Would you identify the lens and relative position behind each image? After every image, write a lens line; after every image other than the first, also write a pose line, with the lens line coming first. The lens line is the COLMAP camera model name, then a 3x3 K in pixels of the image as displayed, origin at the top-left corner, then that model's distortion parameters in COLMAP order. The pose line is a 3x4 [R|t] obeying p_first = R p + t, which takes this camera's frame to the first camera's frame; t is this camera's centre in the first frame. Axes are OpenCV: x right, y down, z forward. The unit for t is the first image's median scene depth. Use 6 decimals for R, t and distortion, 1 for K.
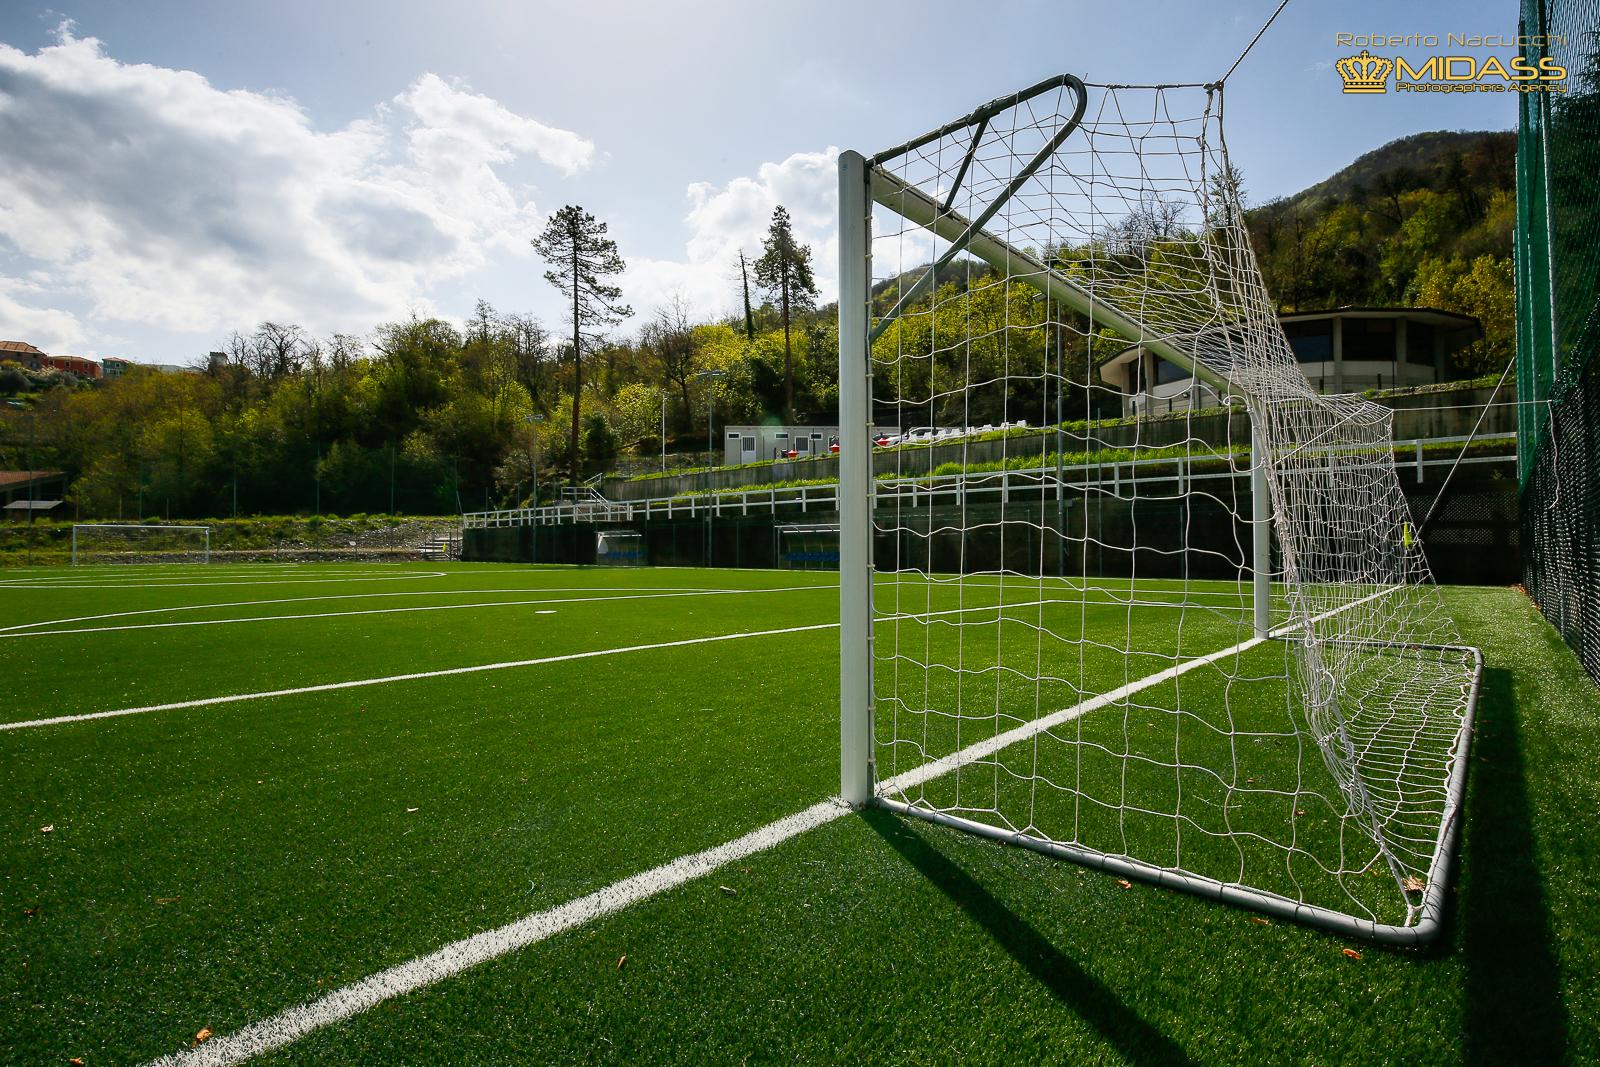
lens RADIAL K [[761.5, 0, 796.9], [0, 761.5, 526.7], [0, 0, 1]] dist [-0.038366, 0.008528]
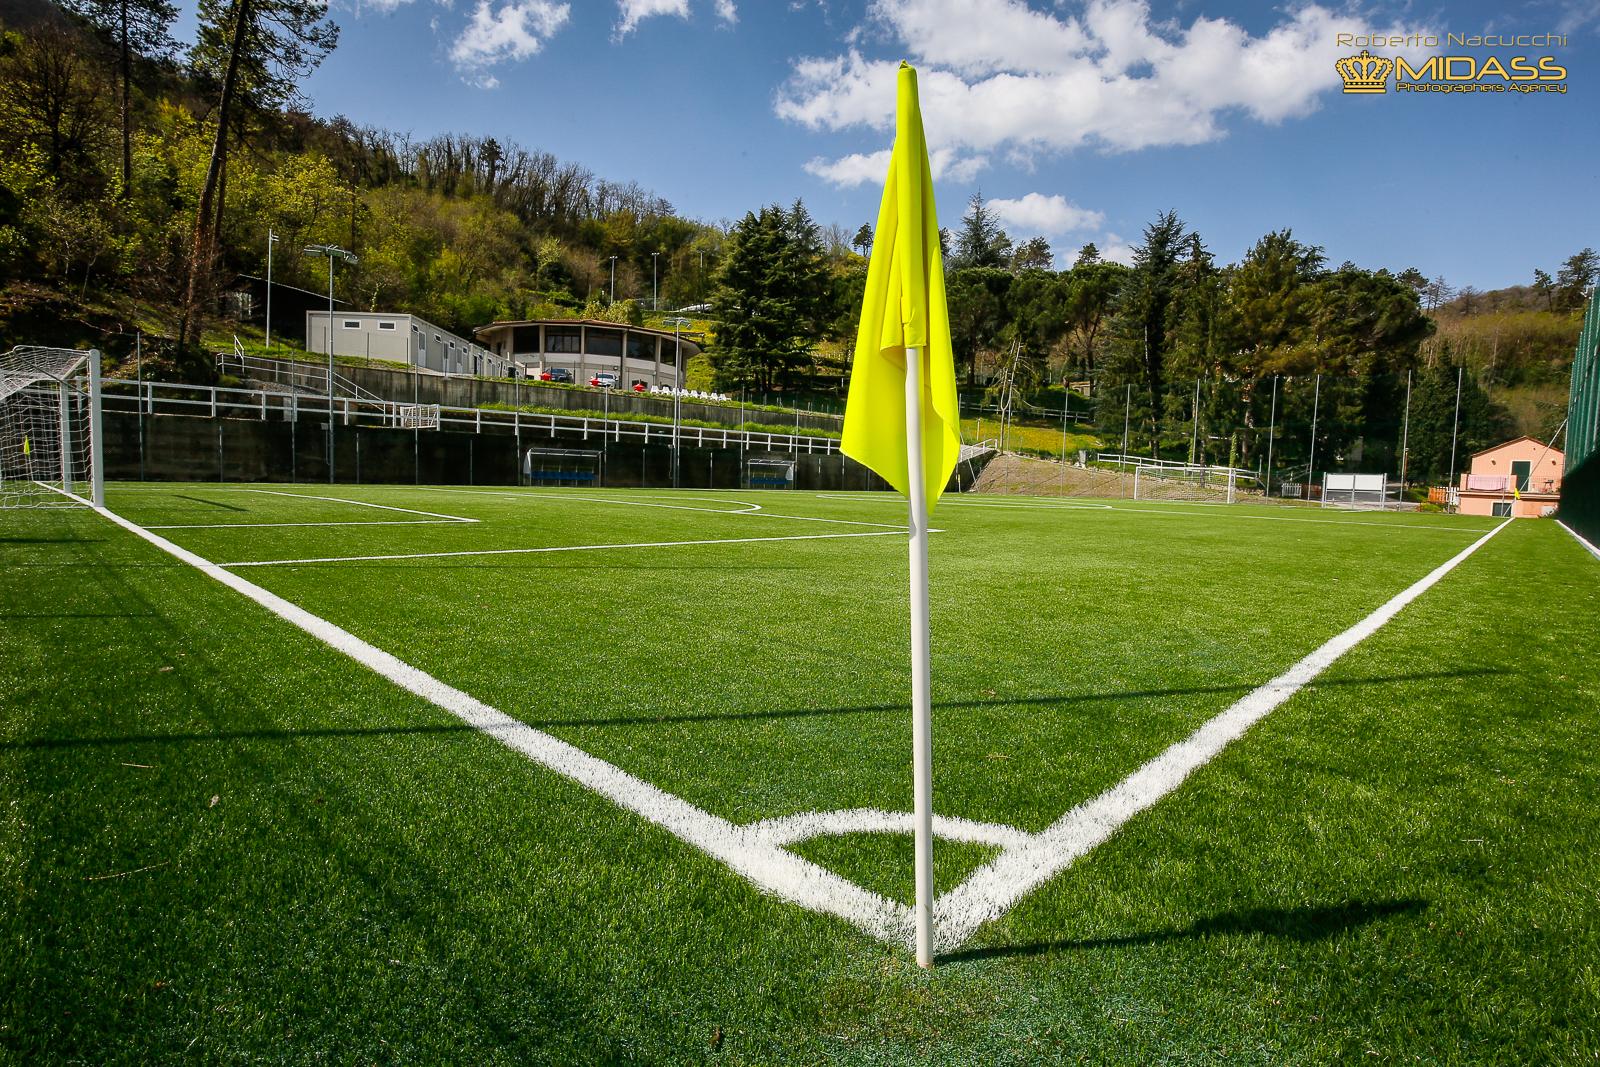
lens RADIAL K [[801.5, 0, 795.0], [0, 801.5, 537.3], [0, 0, 1]] dist [-0.030916, 0.005256]
pose [[0.000705, -0.069385, 0.997590, -0.900643], [-0.058180, 0.995897, 0.069308, 0.021427], [-0.998306, -0.058088, -0.003334, 0.538715]]
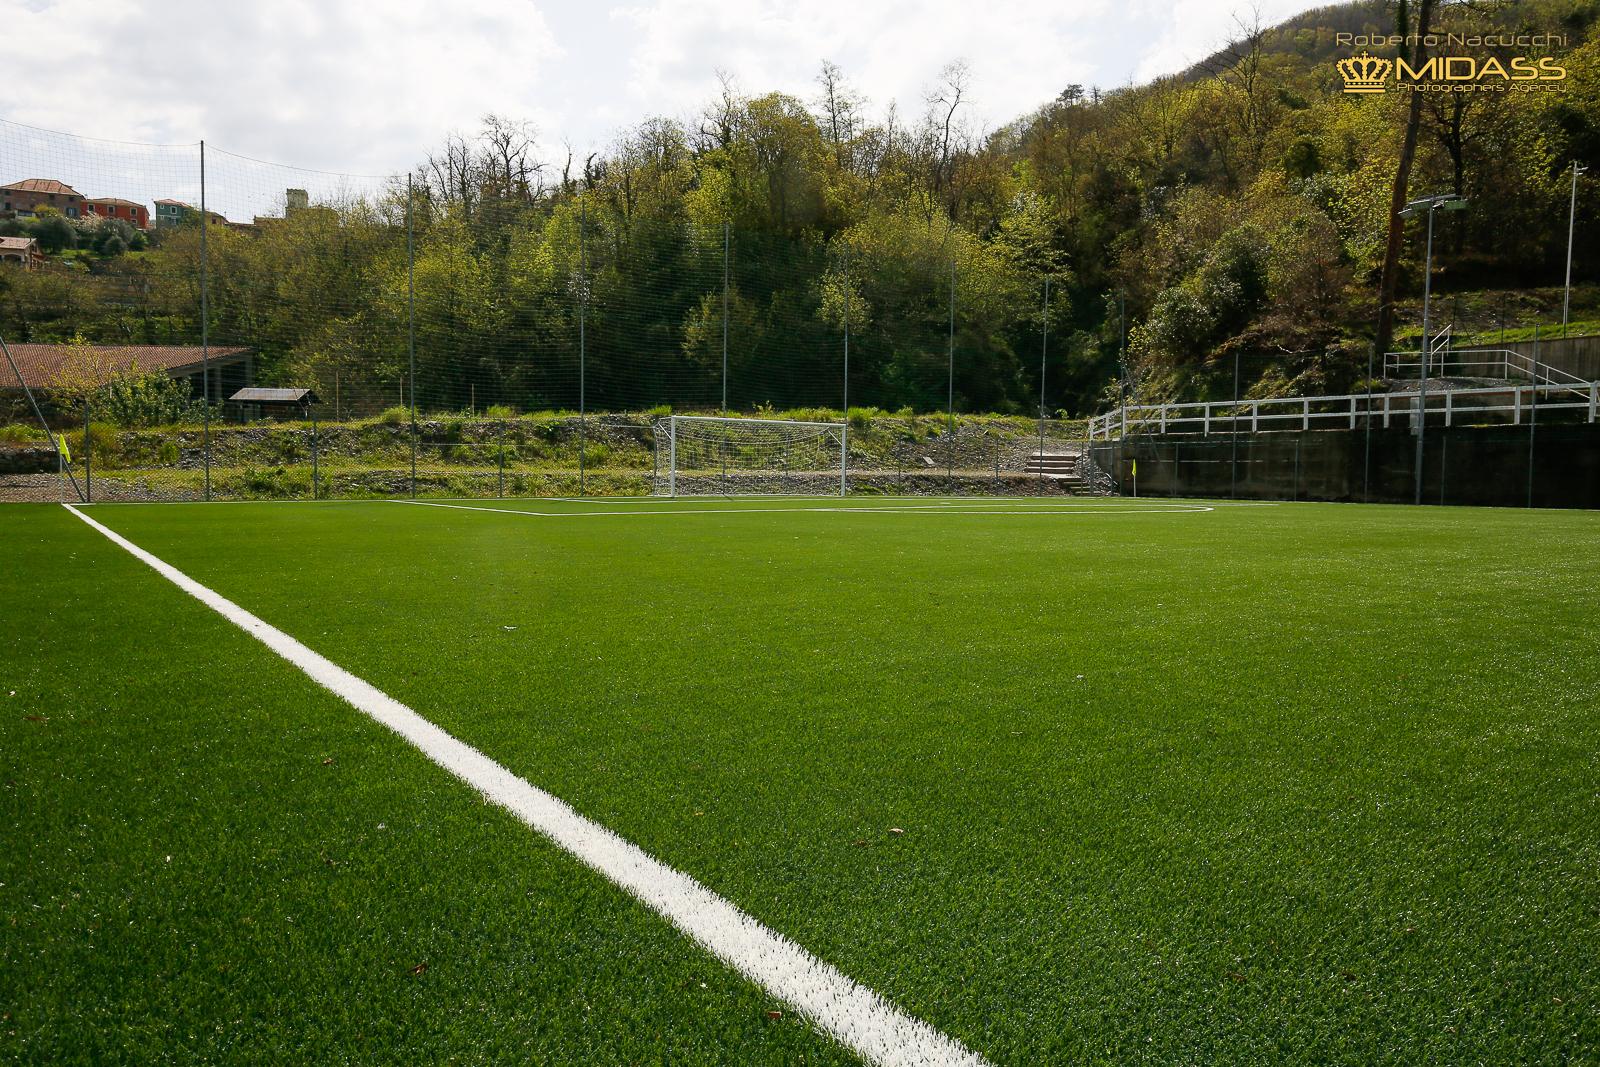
lens RADIAL K [[1109.7, 0, 796.5], [0, 1109.7, 533.7], [0, 0, 1]] dist [0.008018, 0.000751]
pose [[0.980330, 0.024929, -0.195783, -0.530955], [-0.009062, 0.996630, 0.081527, 0.010509], [0.197155, -0.078149, 0.977253, 0.187767]]
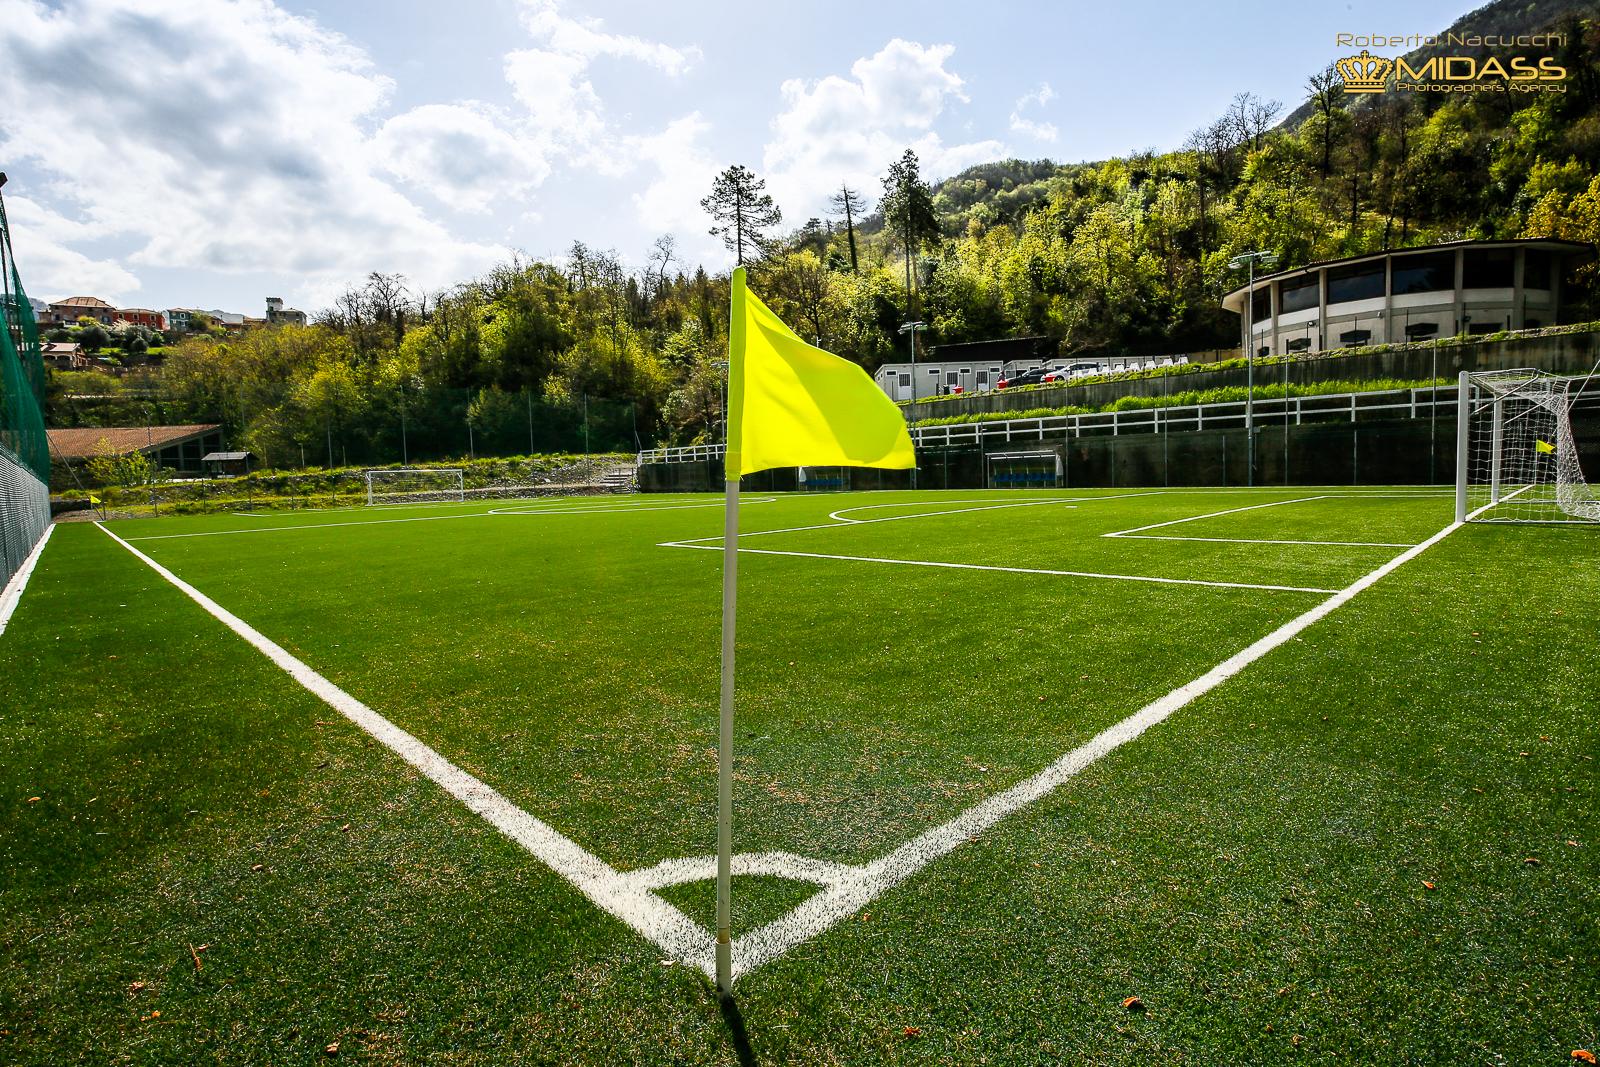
lens RADIAL K [[784.3, 0, 791.4], [0, 784.3, 533.8], [0, 0, 1]] dist [-0.039640, 0.008196]
pose [[0.998109, -0.026105, -0.055647, -0.160893], [0.031711, 0.994241, 0.102369, -0.006746], [0.052654, -0.103940, 0.993189, -0.162875]]
